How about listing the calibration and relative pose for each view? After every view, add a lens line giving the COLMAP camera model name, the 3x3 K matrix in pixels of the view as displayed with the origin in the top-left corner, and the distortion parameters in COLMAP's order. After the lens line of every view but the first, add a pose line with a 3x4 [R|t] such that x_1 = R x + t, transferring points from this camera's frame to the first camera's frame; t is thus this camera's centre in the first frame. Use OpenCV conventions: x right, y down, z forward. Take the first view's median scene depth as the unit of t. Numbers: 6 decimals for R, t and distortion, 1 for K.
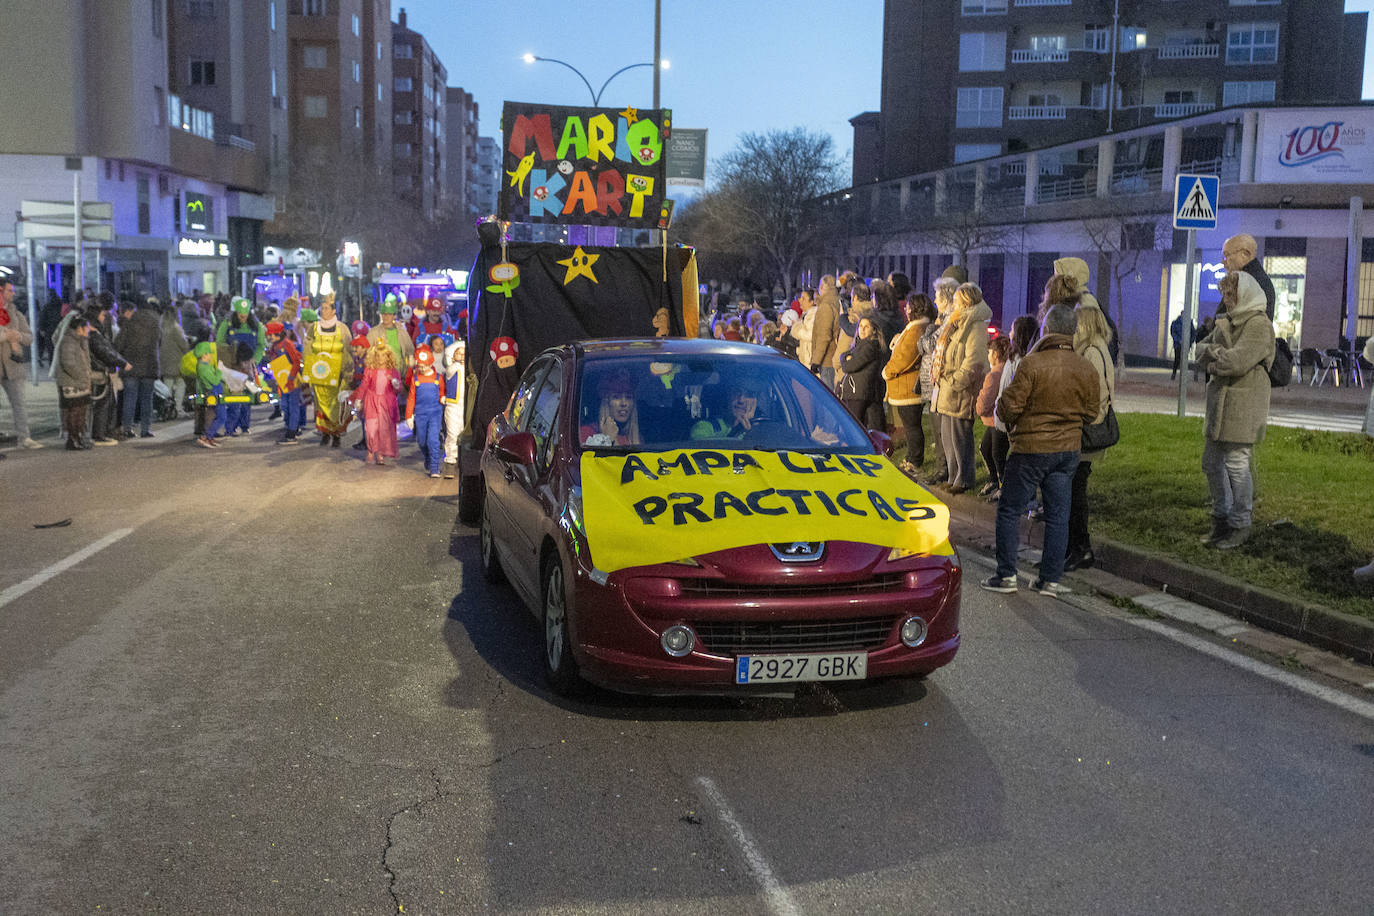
lens RADIAL K [[1497.3, 0, 689.2], [0, 1497.3, 490.8], [0, 0, 1]] dist [0.005492, 0.004174]
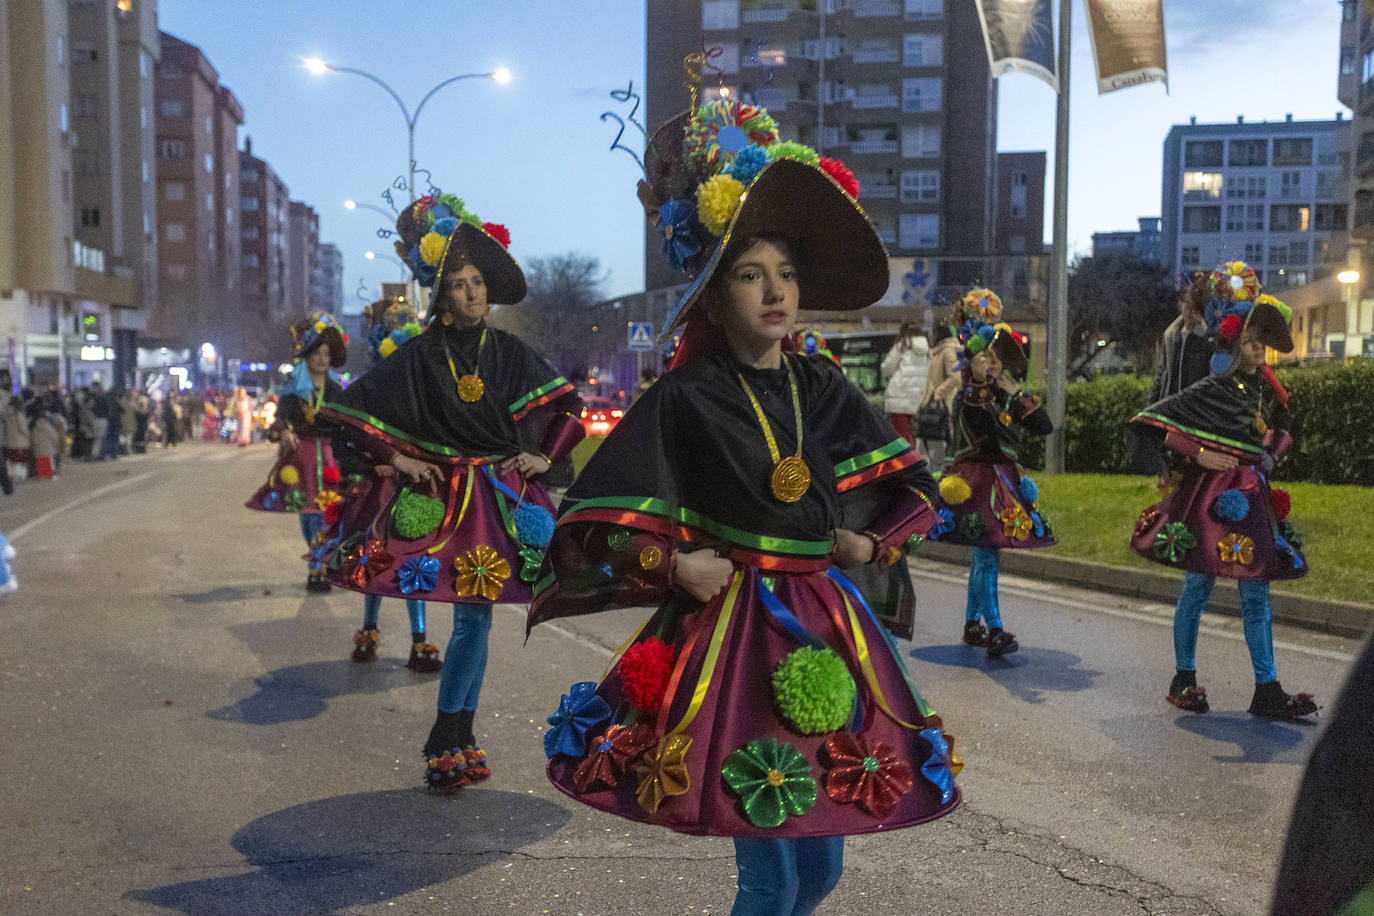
lens RADIAL K [[1455.1, 0, 687.5], [0, 1455.1, 506.3], [0, 0, 1]] dist [0.008704, -0.009855]
pose [[0.994553, -0.021813, 0.101926, 0.040457], [0.026512, 0.998636, -0.044972, 0.030334], [-0.100806, 0.047429, 0.993775, -0.222788]]
